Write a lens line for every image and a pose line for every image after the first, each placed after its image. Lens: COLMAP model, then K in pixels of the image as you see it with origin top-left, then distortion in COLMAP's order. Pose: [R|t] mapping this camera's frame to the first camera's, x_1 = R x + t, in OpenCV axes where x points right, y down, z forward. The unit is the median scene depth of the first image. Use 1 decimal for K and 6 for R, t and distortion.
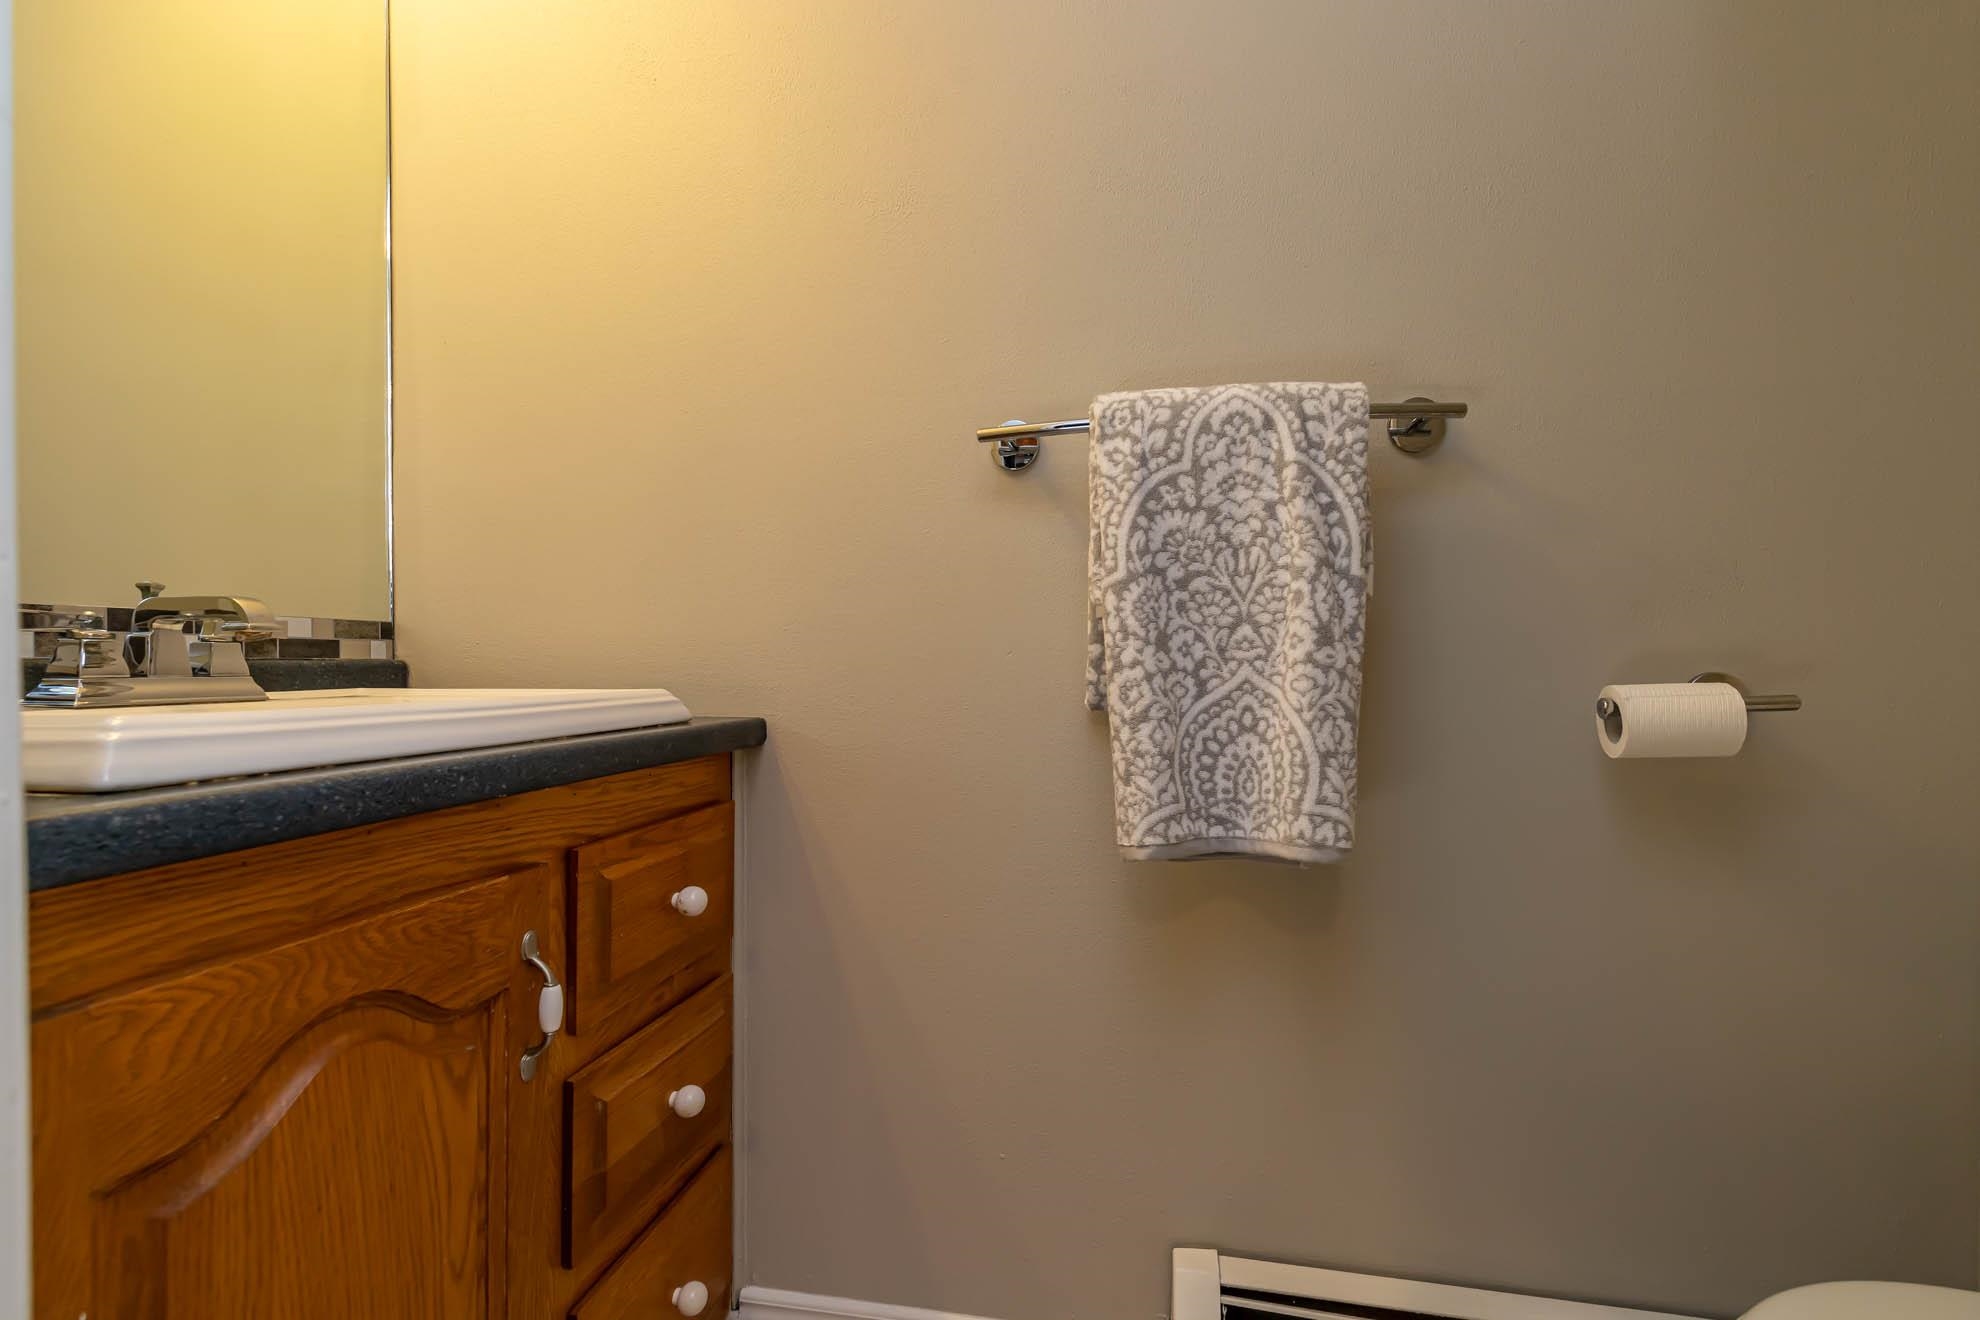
lens RADIAL K [[901.1, 0, 986.5], [0, 901.1, 663.9], [0, 0, 1]] dist [-0.001011, -0.000428]
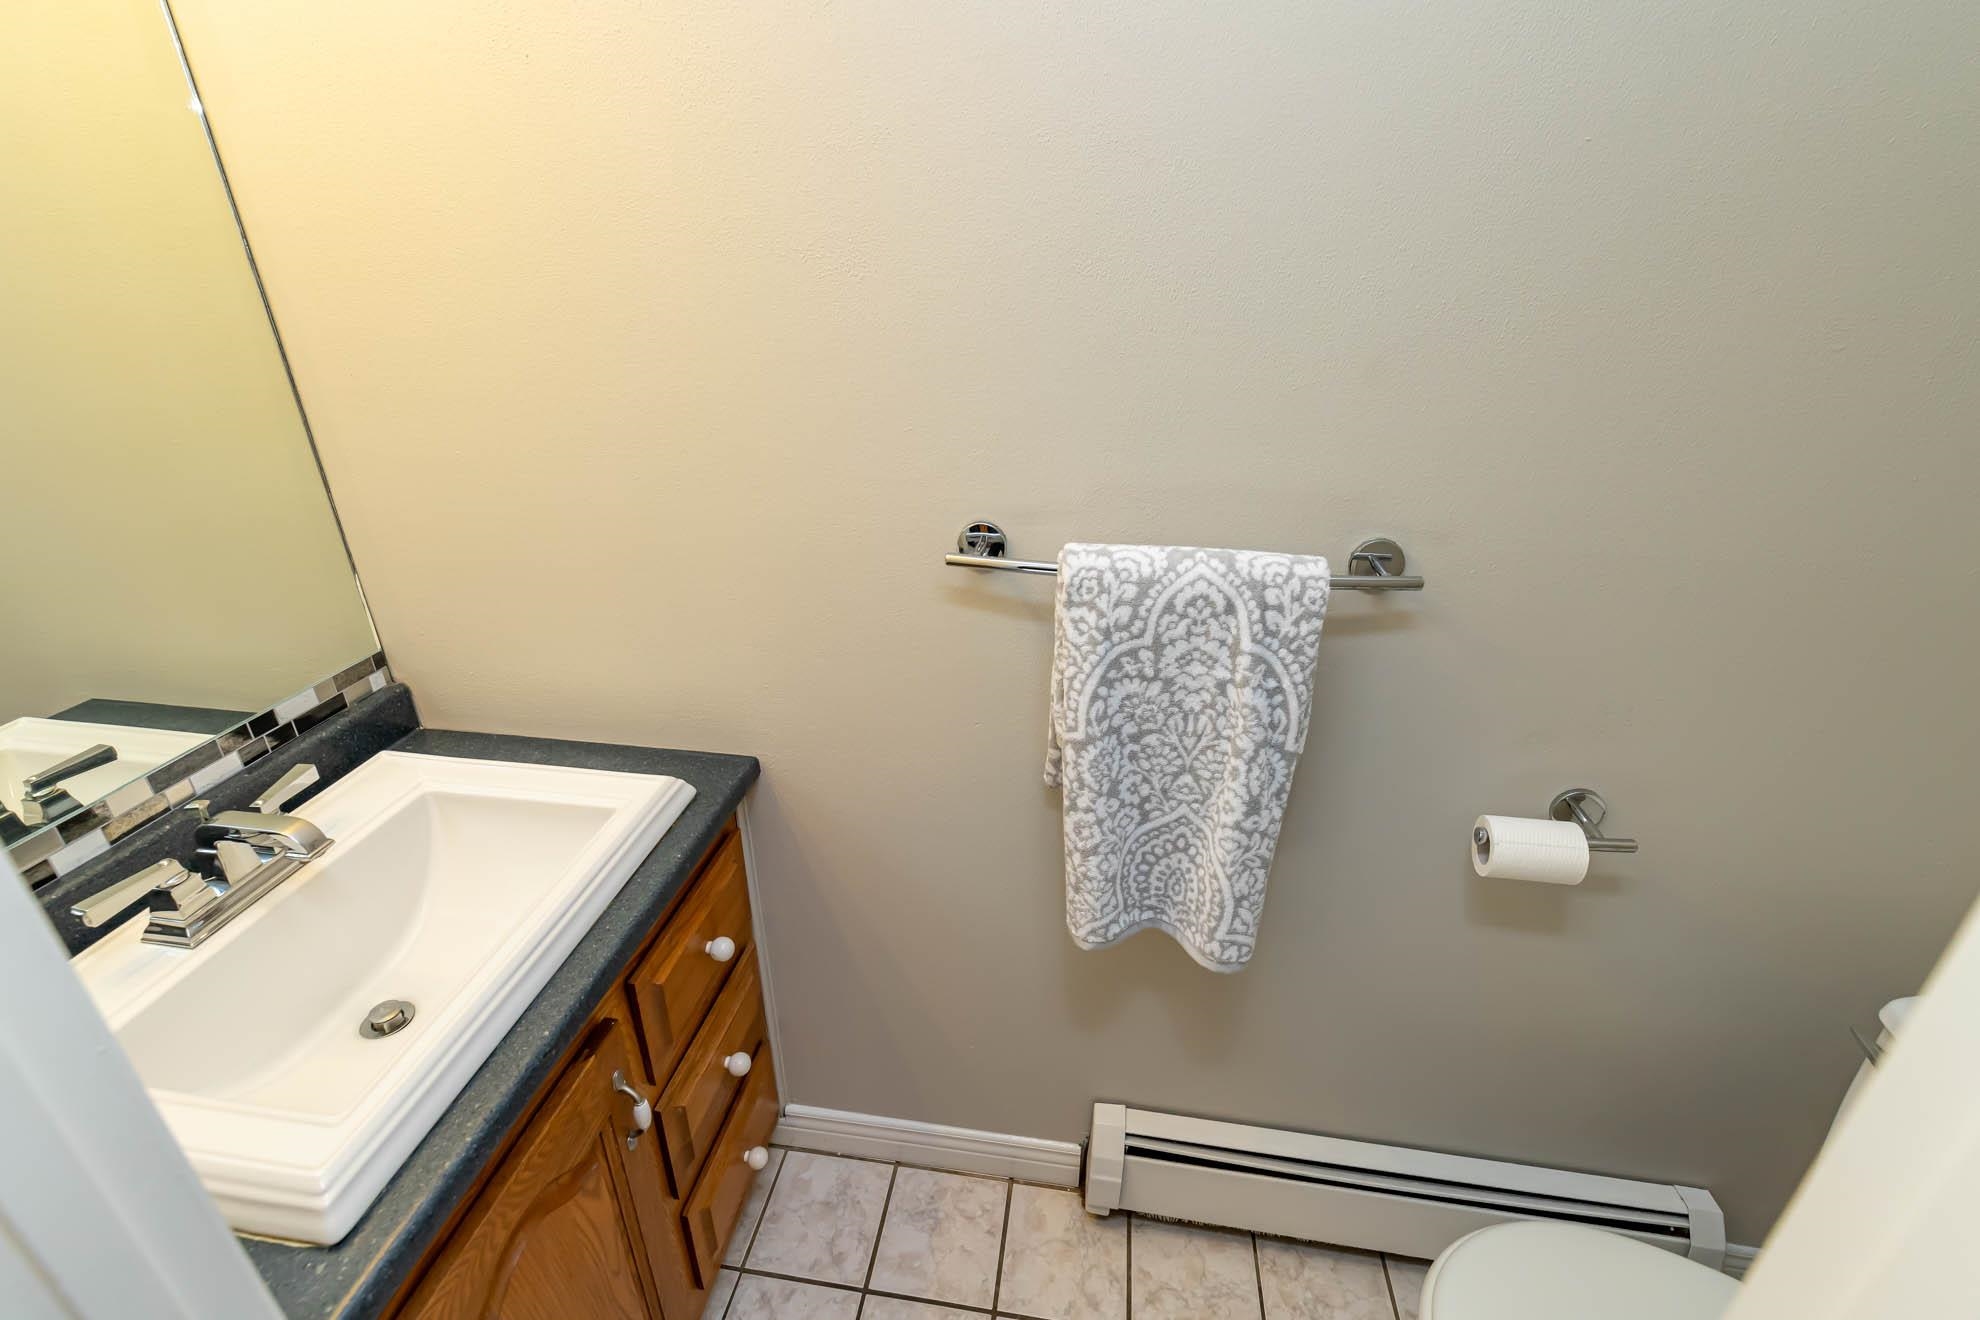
lens RADIAL K [[886.8, 0, 969.8], [0, 886.8, 688.6], [0, 0, 1]] dist [0.001248, -0.000204]
pose [[0.999477, -0.017872, 0.026951, -0.014145], [0.004257, 0.898858, 0.438219, -0.629056], [-0.032057, -0.437875, 0.898464, 0.055431]]
